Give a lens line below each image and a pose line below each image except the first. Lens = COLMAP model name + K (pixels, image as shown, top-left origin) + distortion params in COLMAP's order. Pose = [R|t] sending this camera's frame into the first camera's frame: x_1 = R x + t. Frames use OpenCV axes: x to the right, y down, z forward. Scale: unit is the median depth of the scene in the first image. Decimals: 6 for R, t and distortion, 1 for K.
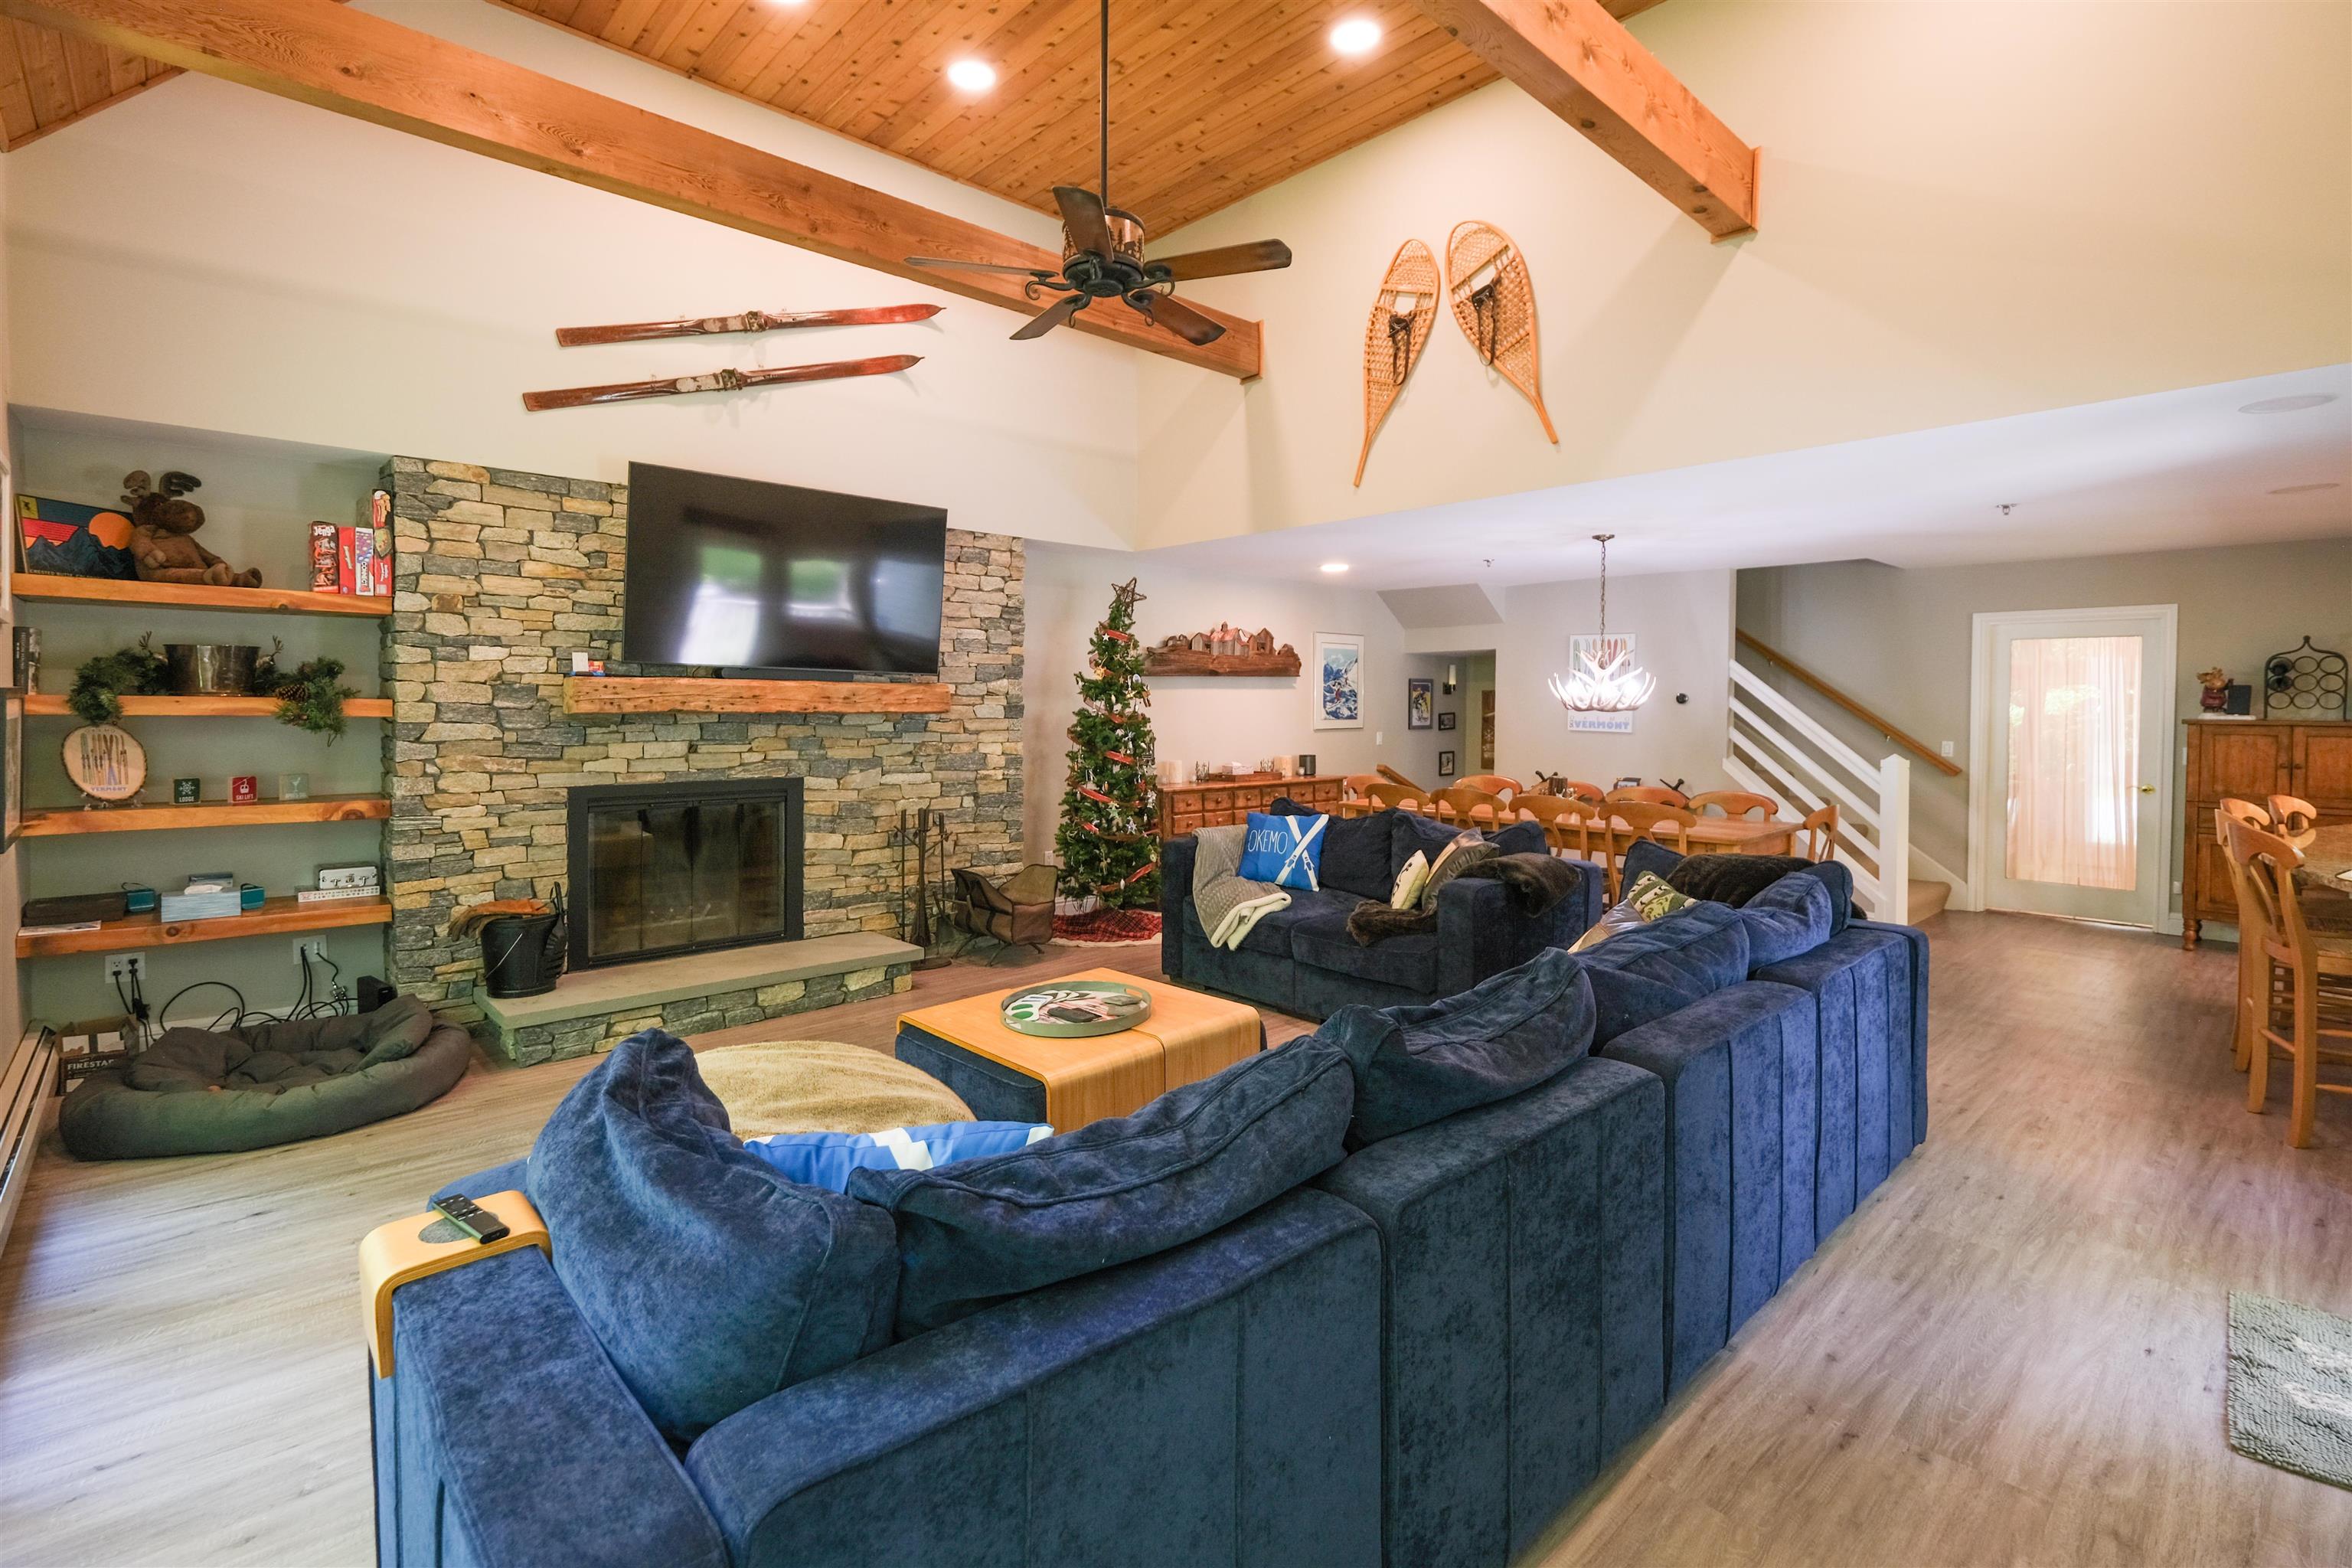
lens RADIAL K [[1086.6, 0, 1166.3], [0, 1086.6, 713.7], [0, 0, 1]] dist [0.000265, -0.001105]
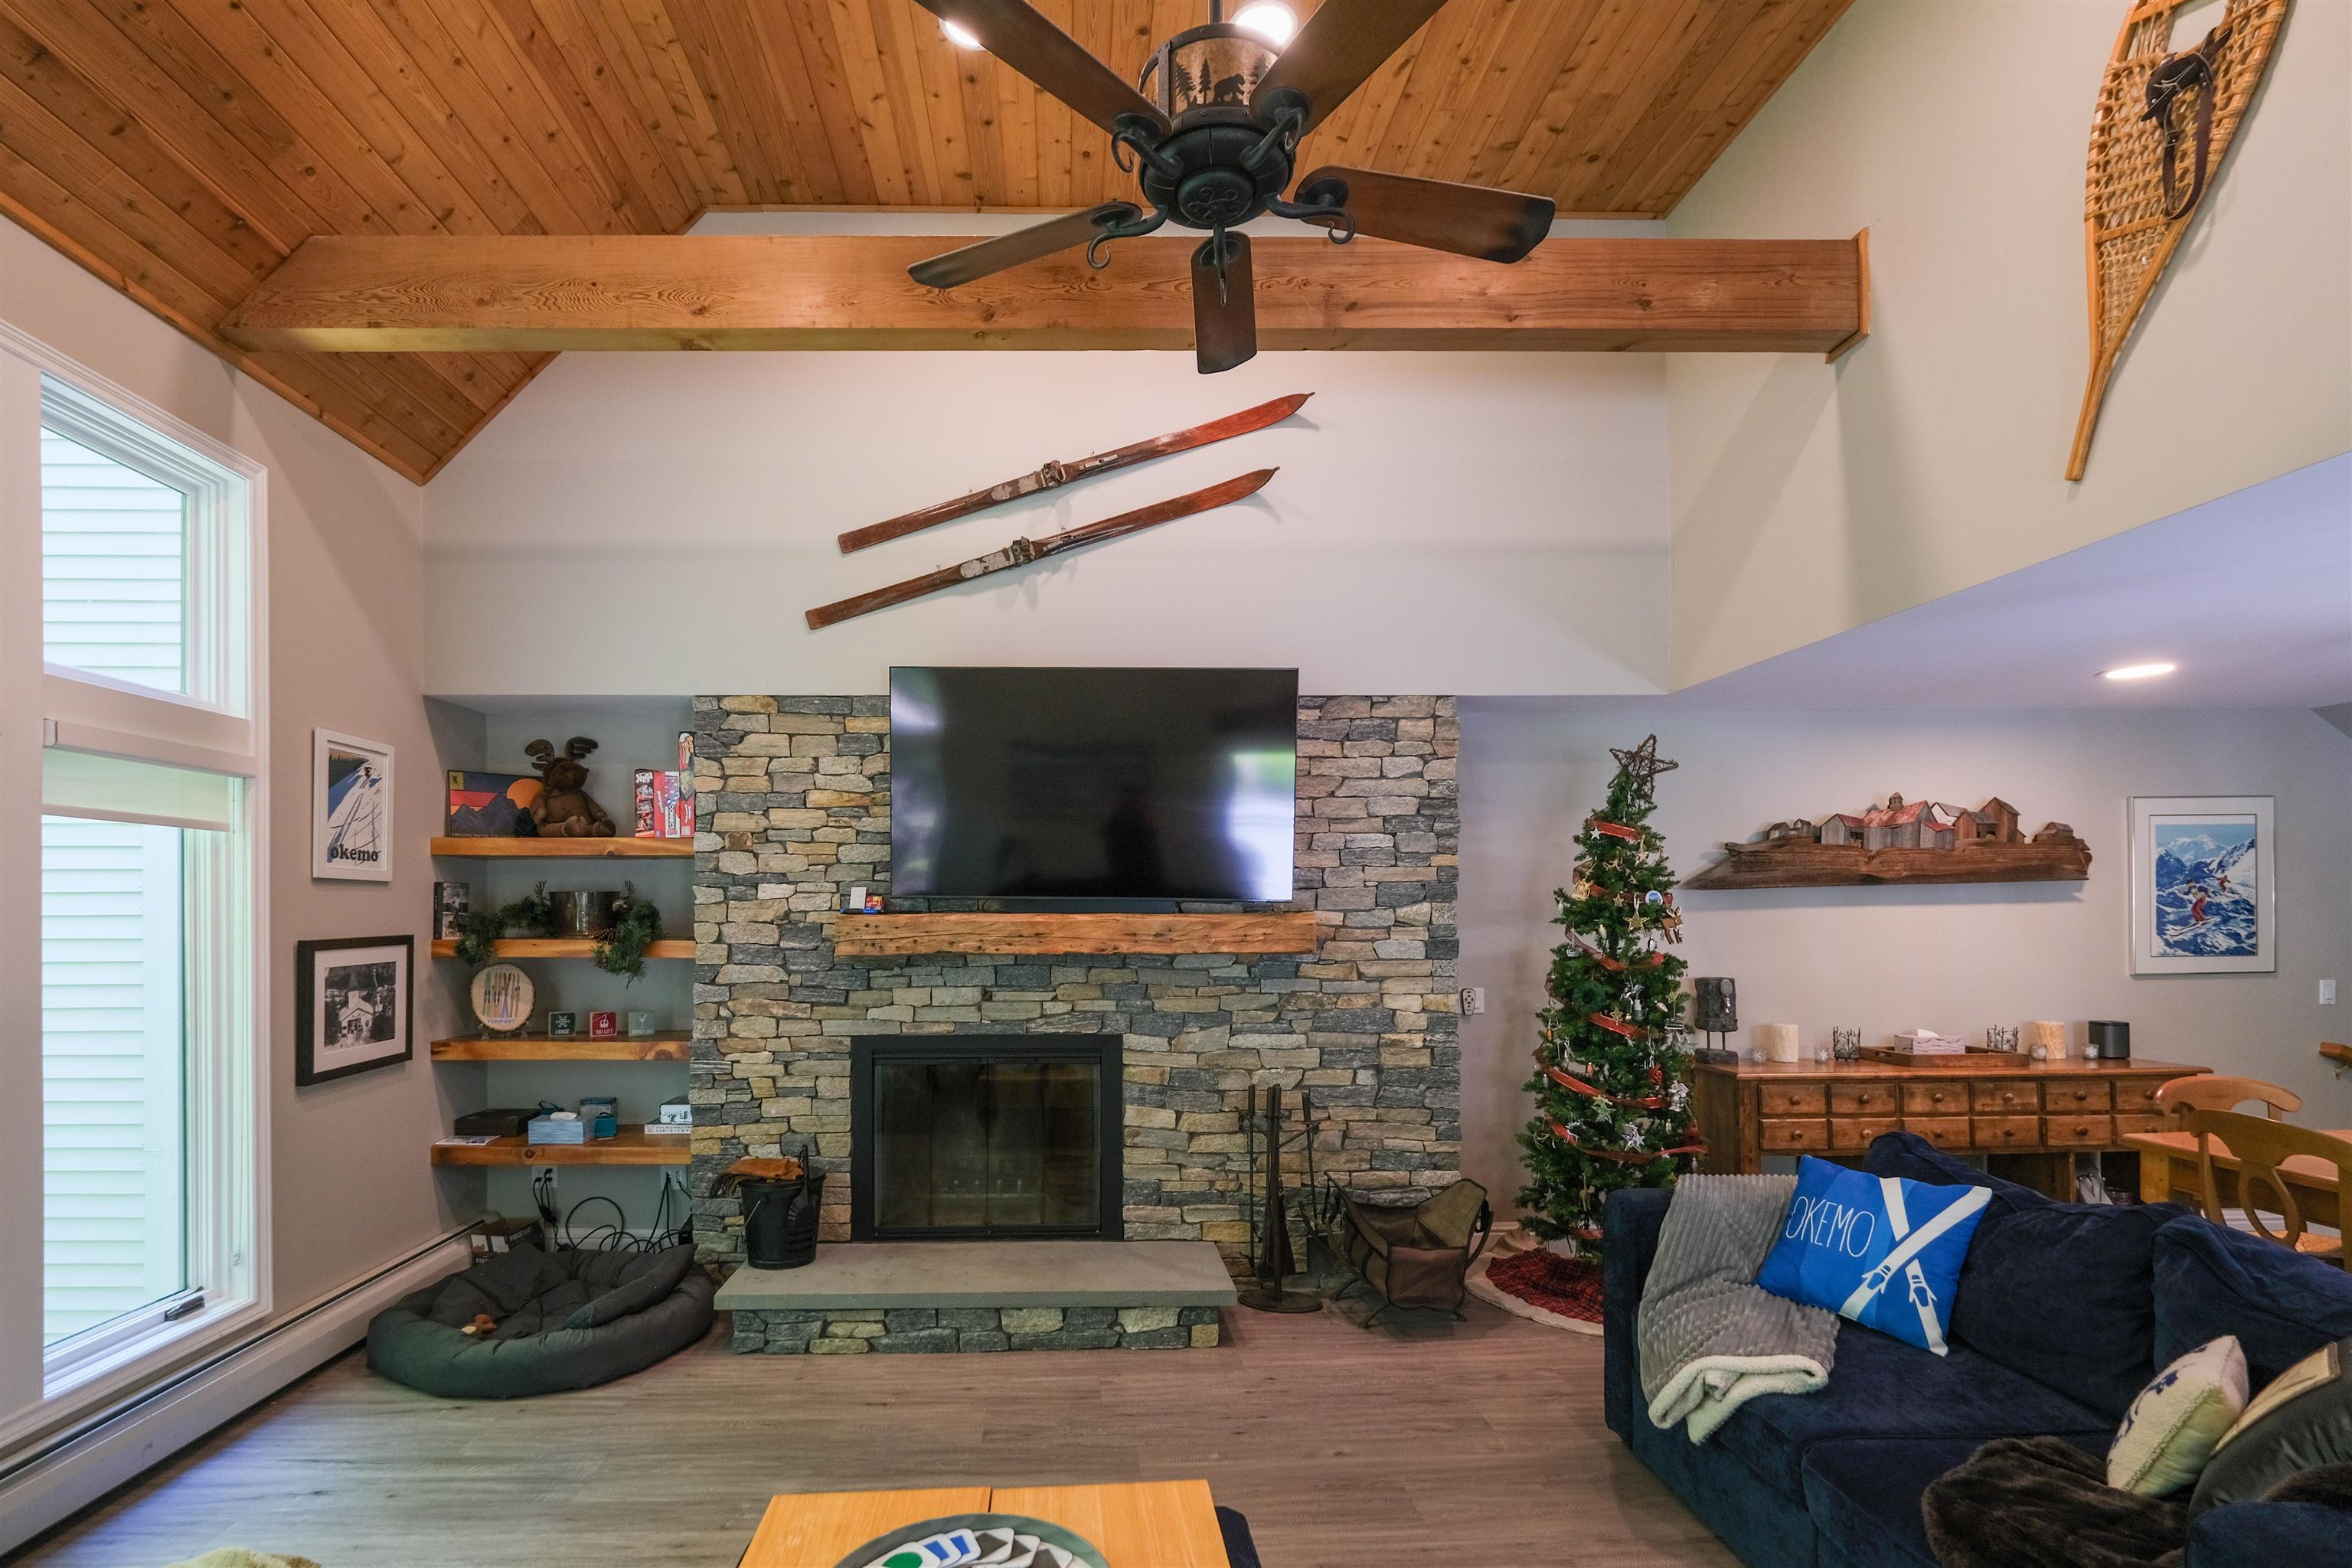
lens RADIAL K [[1086.6, 0, 1086.1], [0, 1086.6, 897.4], [0, 0, 1]] dist [0.000265, -0.001105]
pose [[0.746827, -0.014058, -0.664869, 0.184045], [0.002837, 0.999835, -0.017954, -0.028559], [0.665012, 0.011523, 0.746744, 0.415113]]
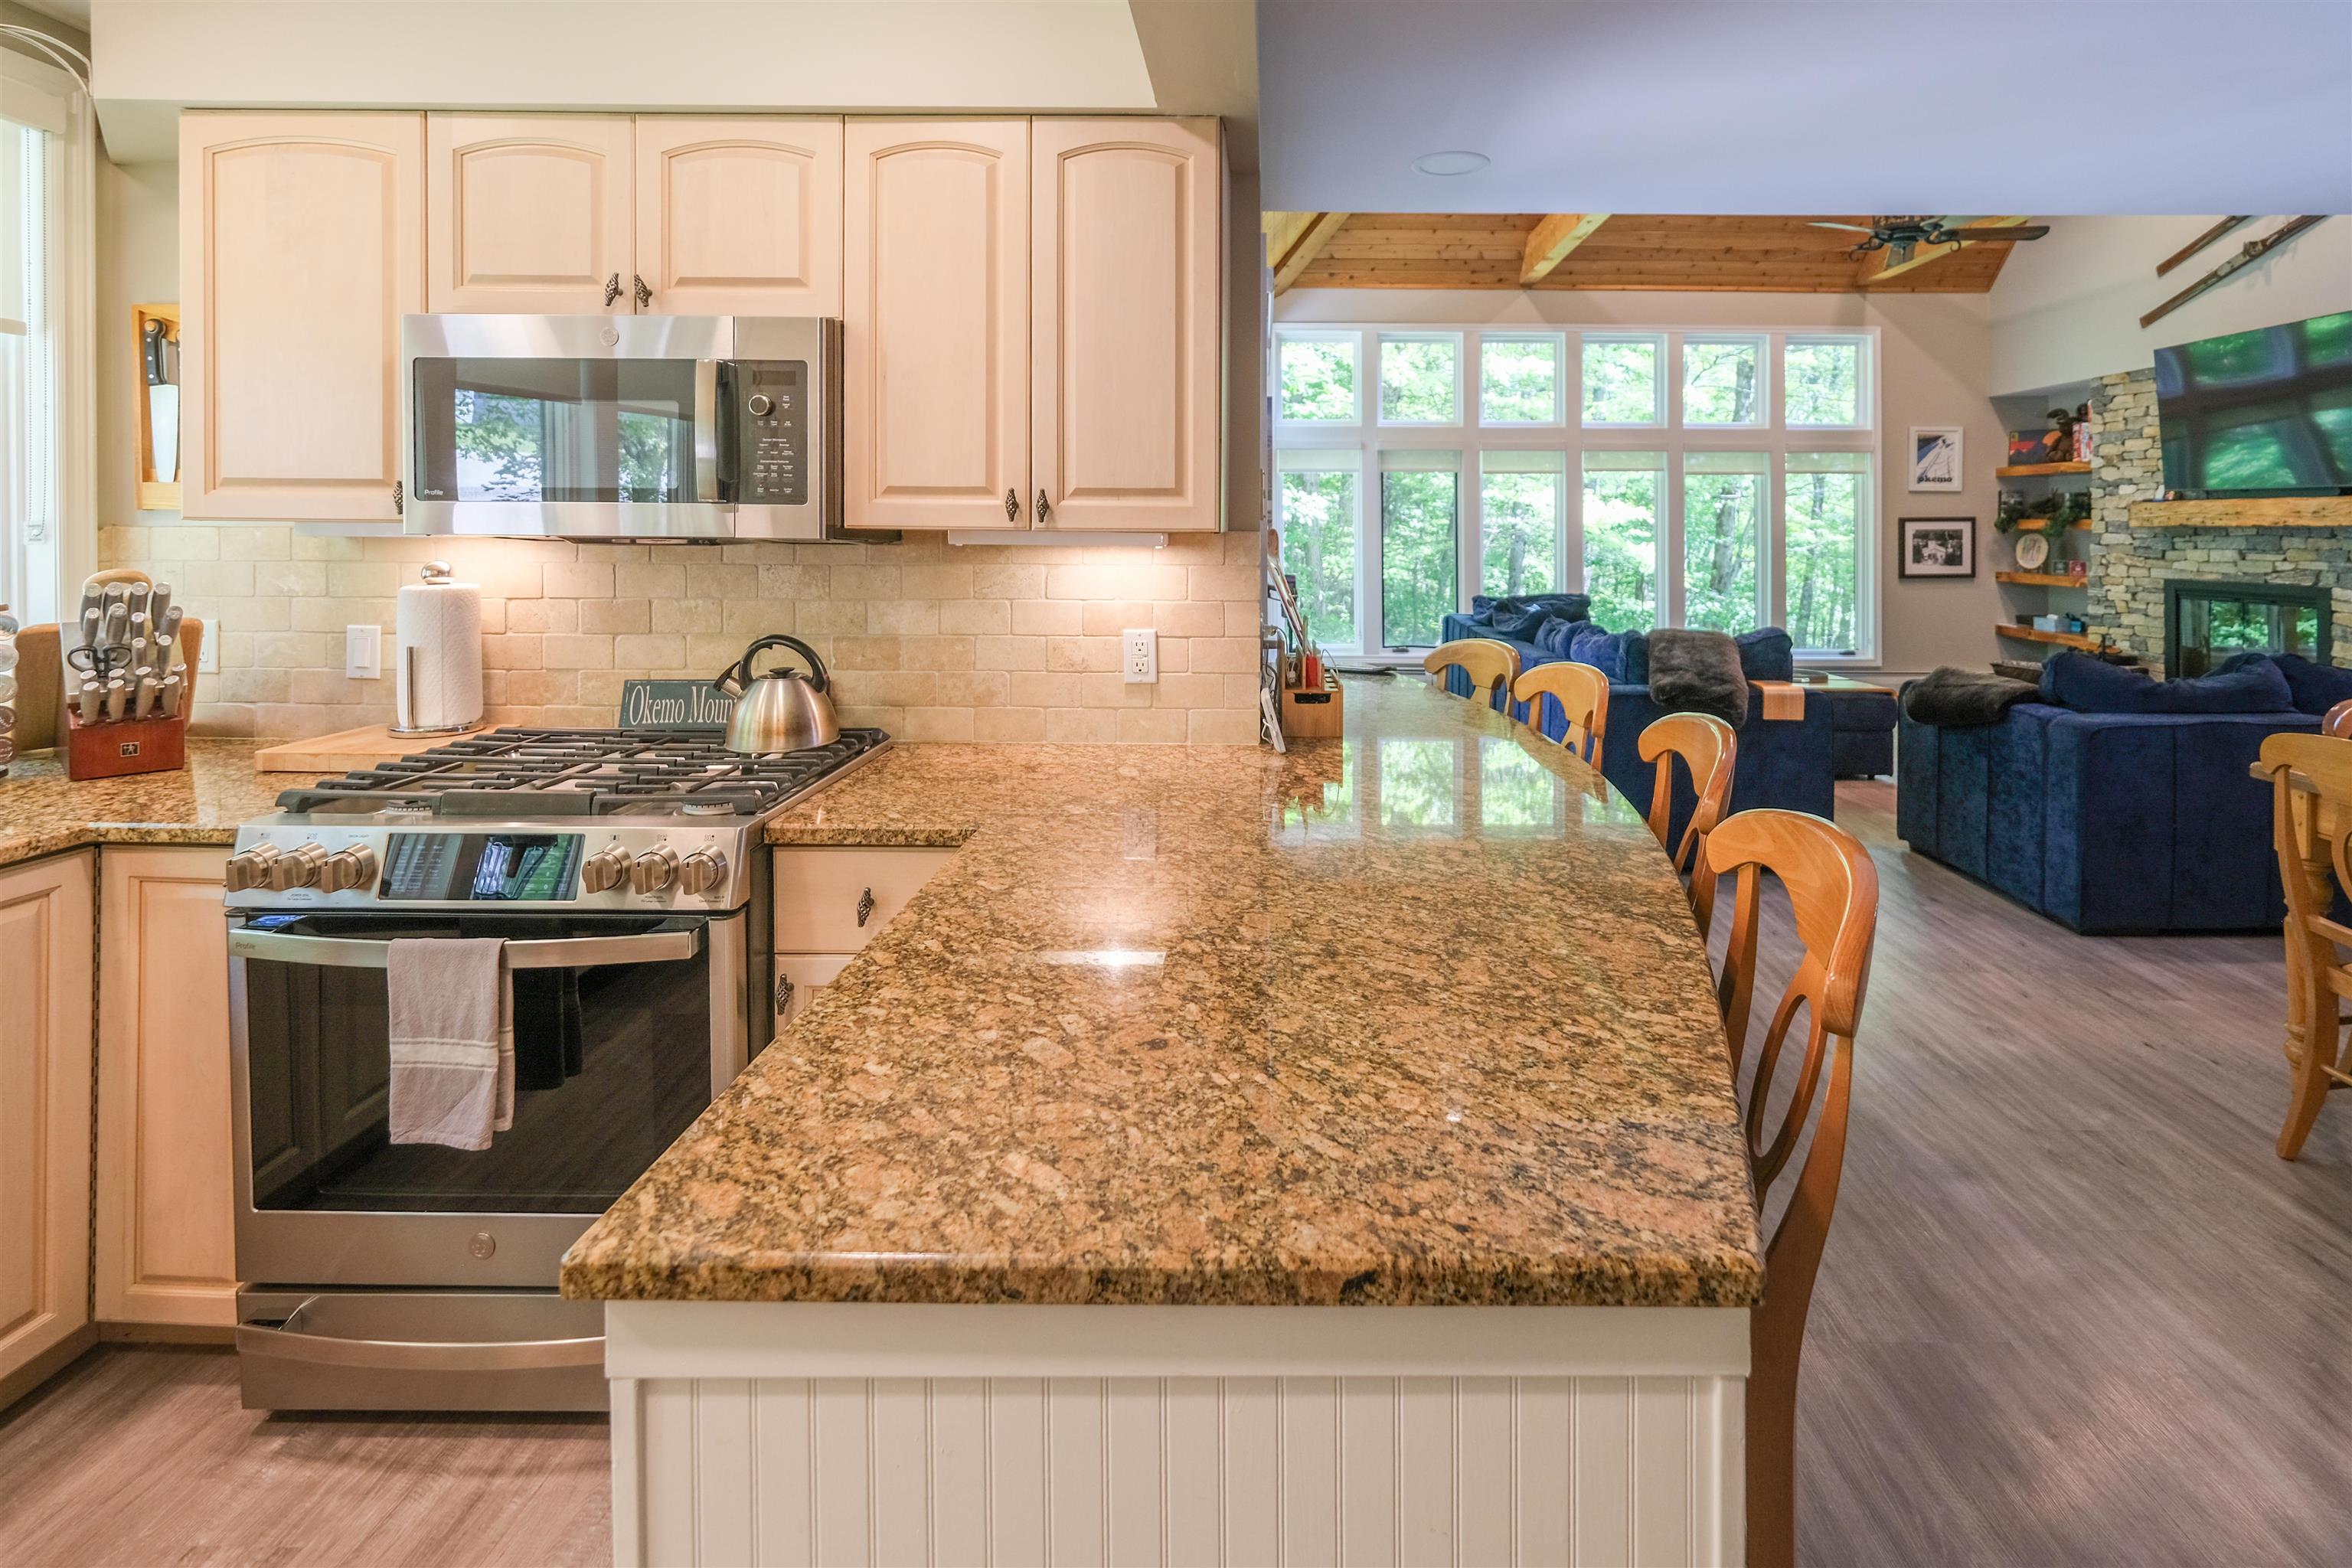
lens RADIAL K [[1086.6, 0, 1259.7], [0, 1086.6, 537.7], [0, 0, 1]] dist [0.000265, -0.001105]
pose [[-0.690419, -0.000669, -0.723410, 1.216209], [-0.008545, 0.999937, 0.007230, 0.011899], [0.723360, 0.011174, -0.690381, 1.035065]]
